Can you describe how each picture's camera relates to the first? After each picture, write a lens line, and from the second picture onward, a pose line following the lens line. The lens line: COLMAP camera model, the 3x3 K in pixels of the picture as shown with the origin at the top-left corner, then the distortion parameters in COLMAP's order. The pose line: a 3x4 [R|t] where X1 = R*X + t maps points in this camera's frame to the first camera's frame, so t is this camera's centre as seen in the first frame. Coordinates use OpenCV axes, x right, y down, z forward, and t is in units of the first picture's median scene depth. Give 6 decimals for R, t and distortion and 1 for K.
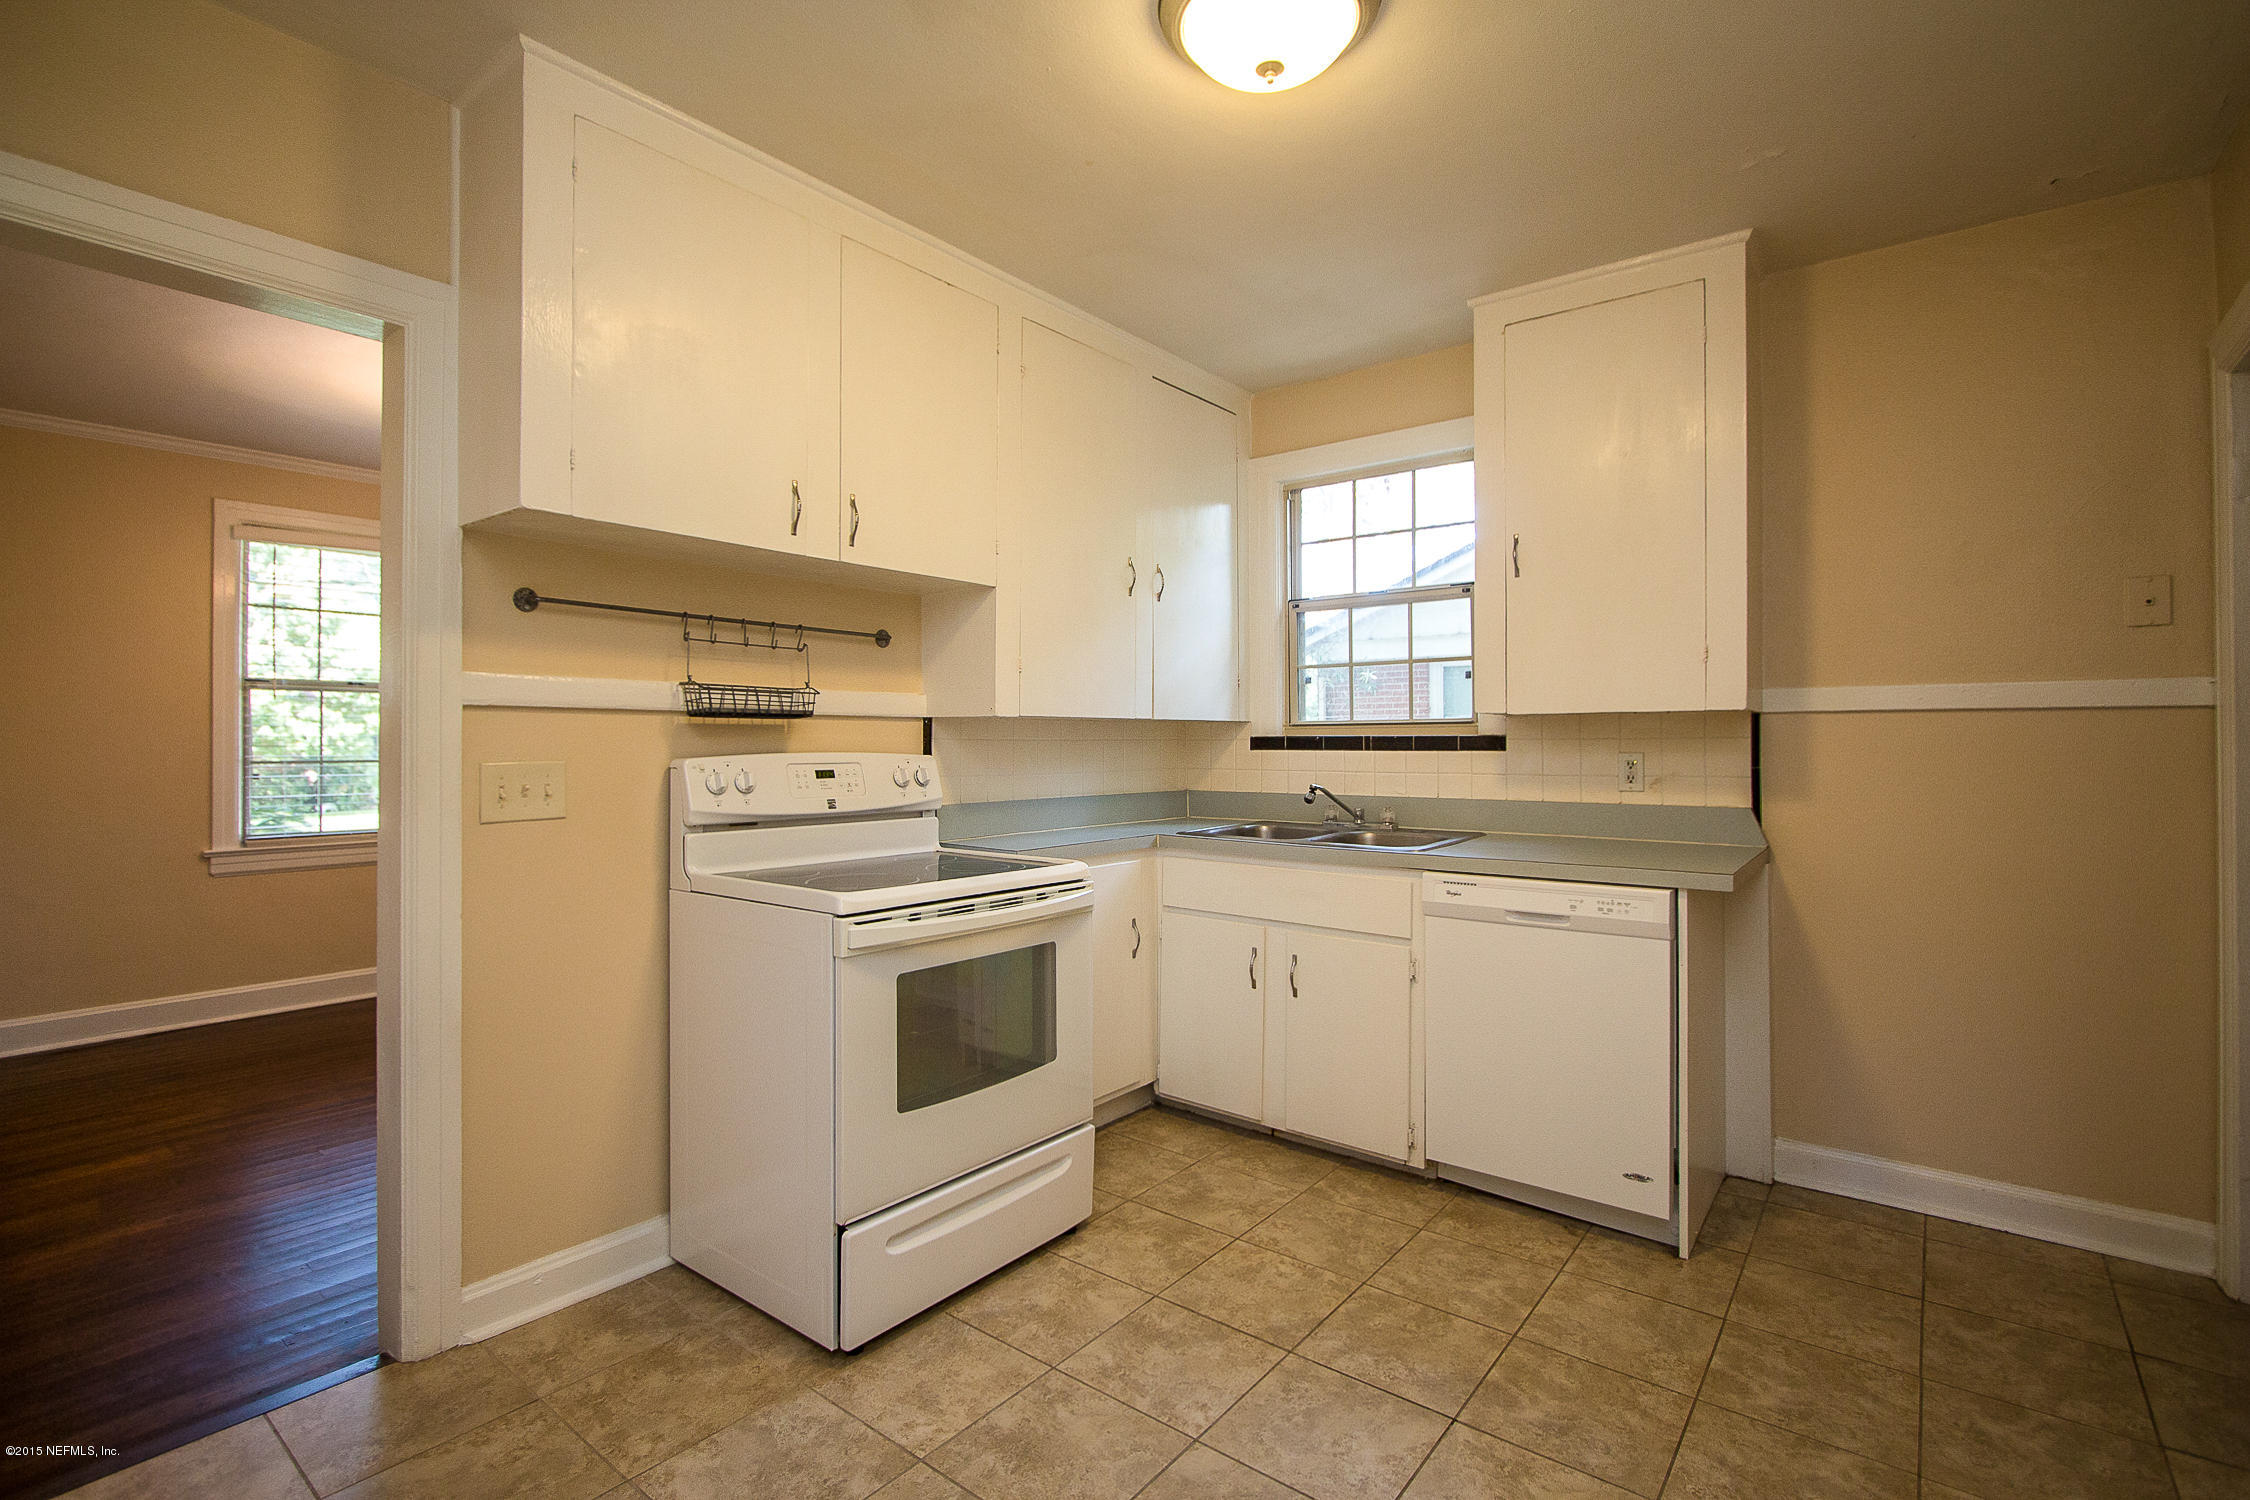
lens RADIAL K [[1052.1, 0, 1110.9], [0, 1052.1, 747.6], [0, 0, 1]] dist [-0.016474, 0.000524]
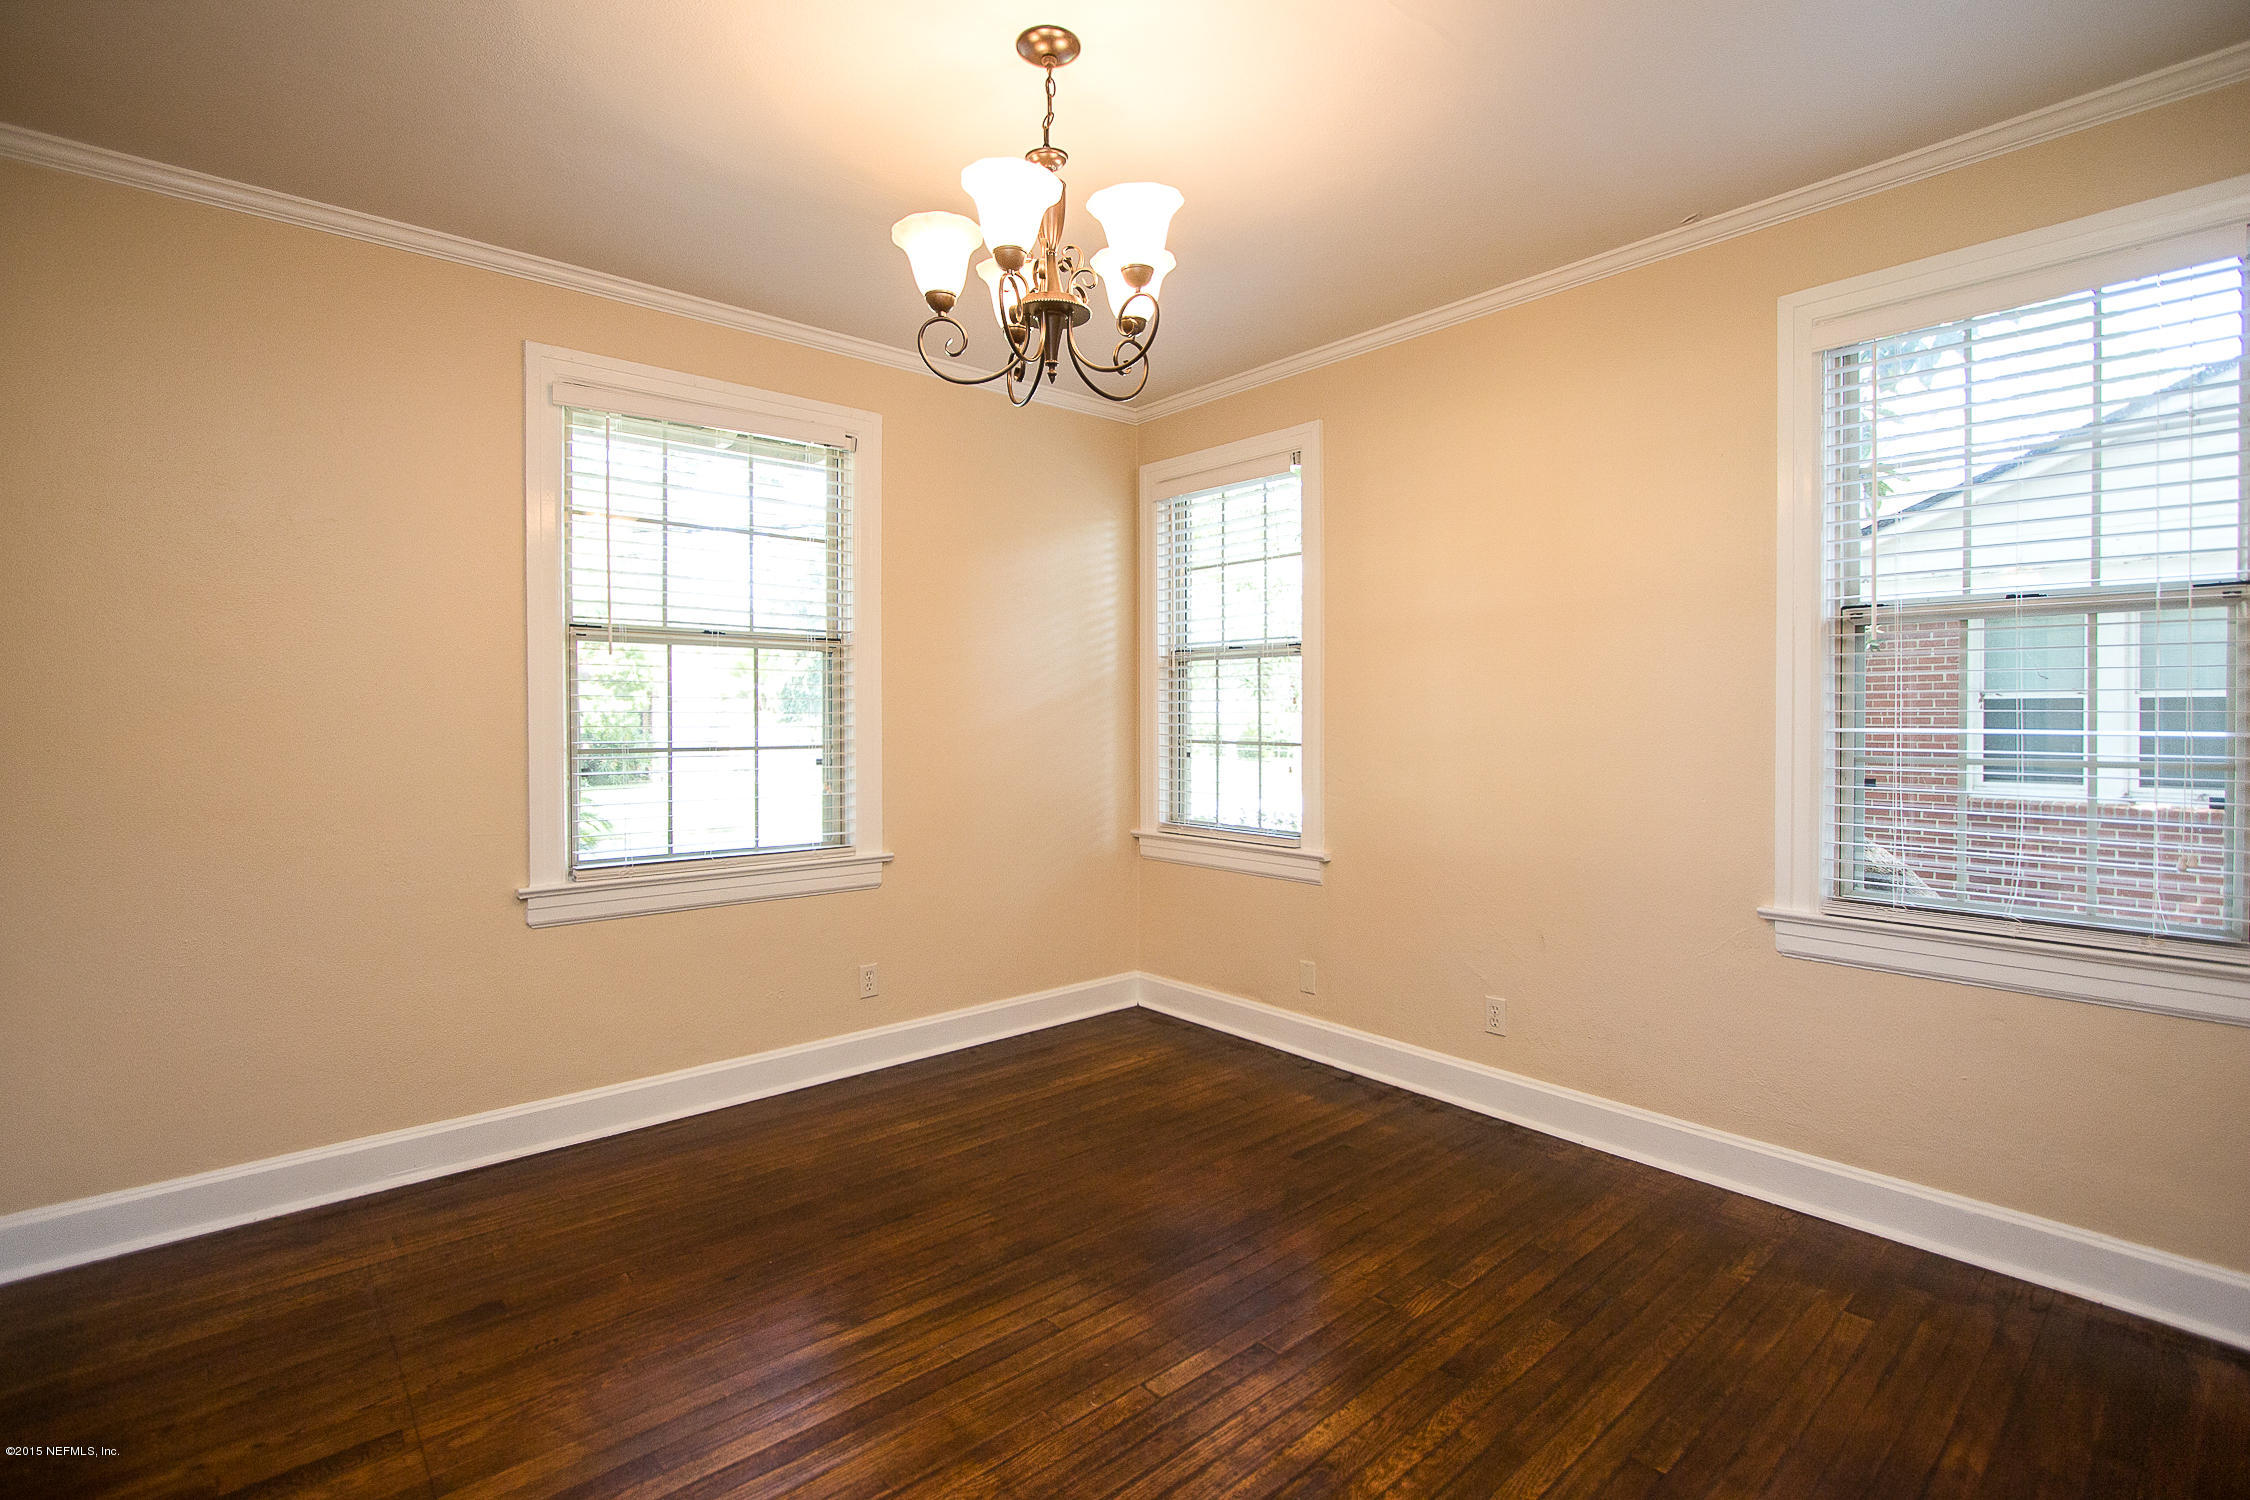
lens RADIAL K [[1052.1, 0, 1118.9], [0, 1052.1, 735.7], [0, 0, 1]] dist [-0.016474, 0.000524]
pose [[0.984131, -0.004319, -0.177389, -0.374882], [0.007159, 0.999856, 0.015373, -0.003304], [0.177297, -0.016399, 0.984021, 0.410643]]
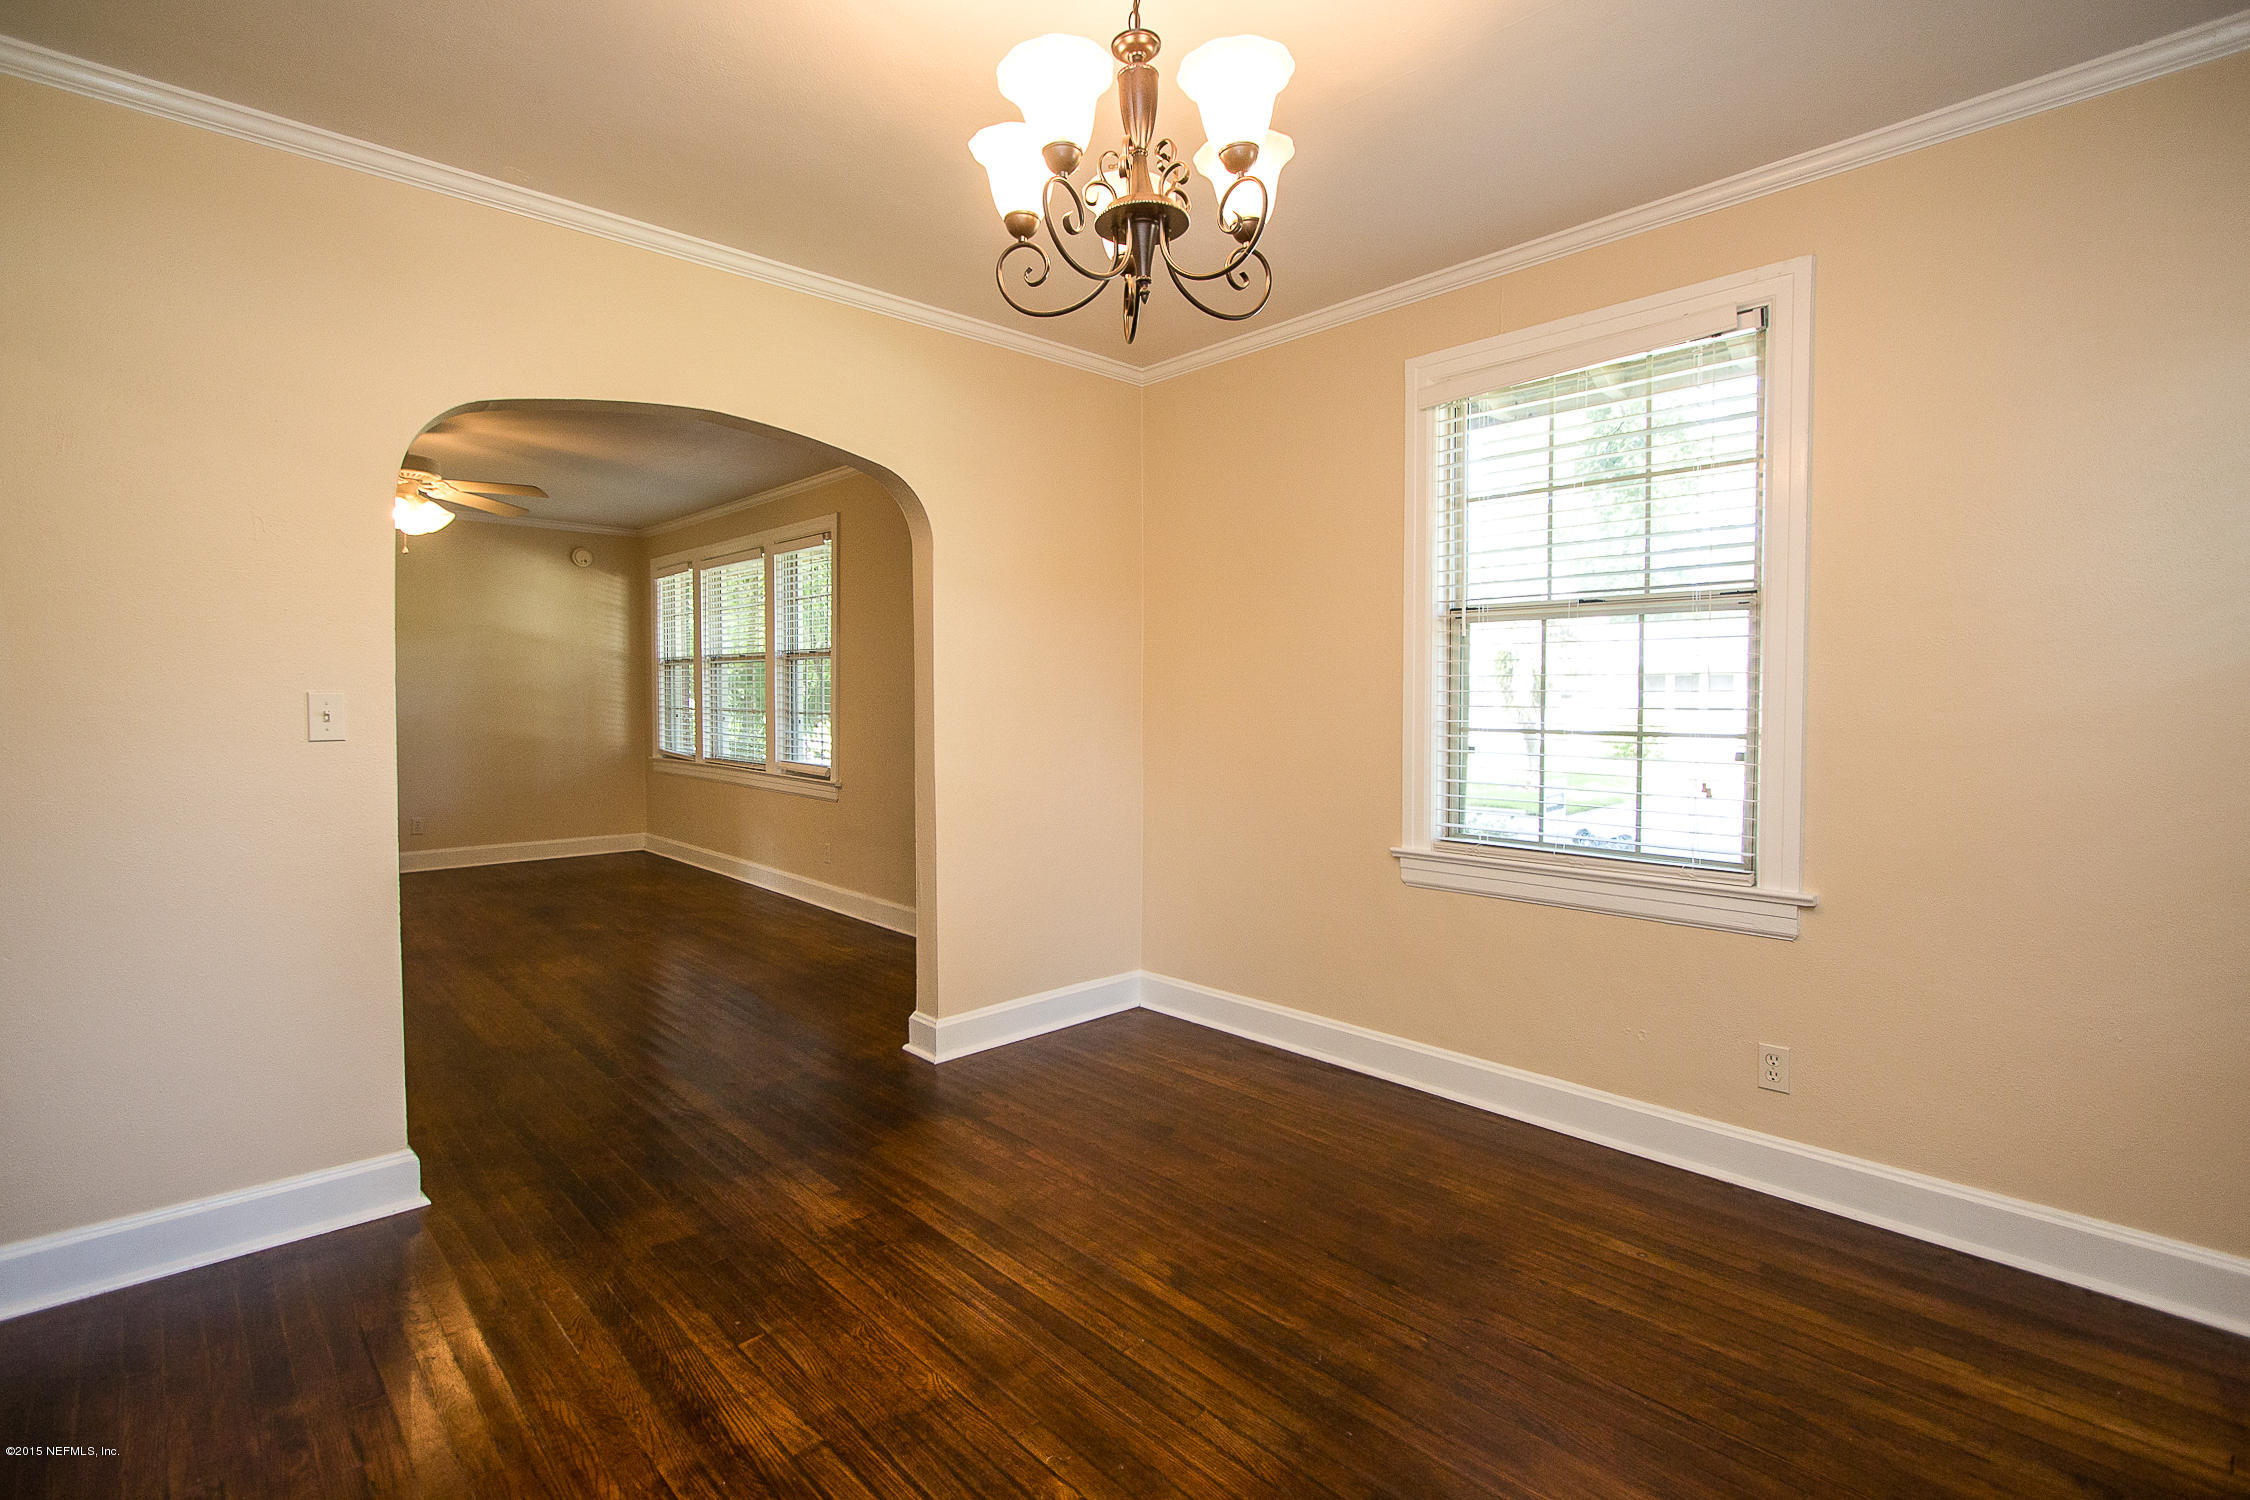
lens RADIAL K [[1052.1, 0, 1119.9], [0, 1052.1, 731.5], [0, 0, 1]] dist [-0.016474, 0.000524]
pose [[-0.146129, 0.029945, -0.988812, -0.104214], [0.000363, 0.999543, 0.030217, -0.005353], [0.989265, 0.004057, -0.146073, 0.881270]]
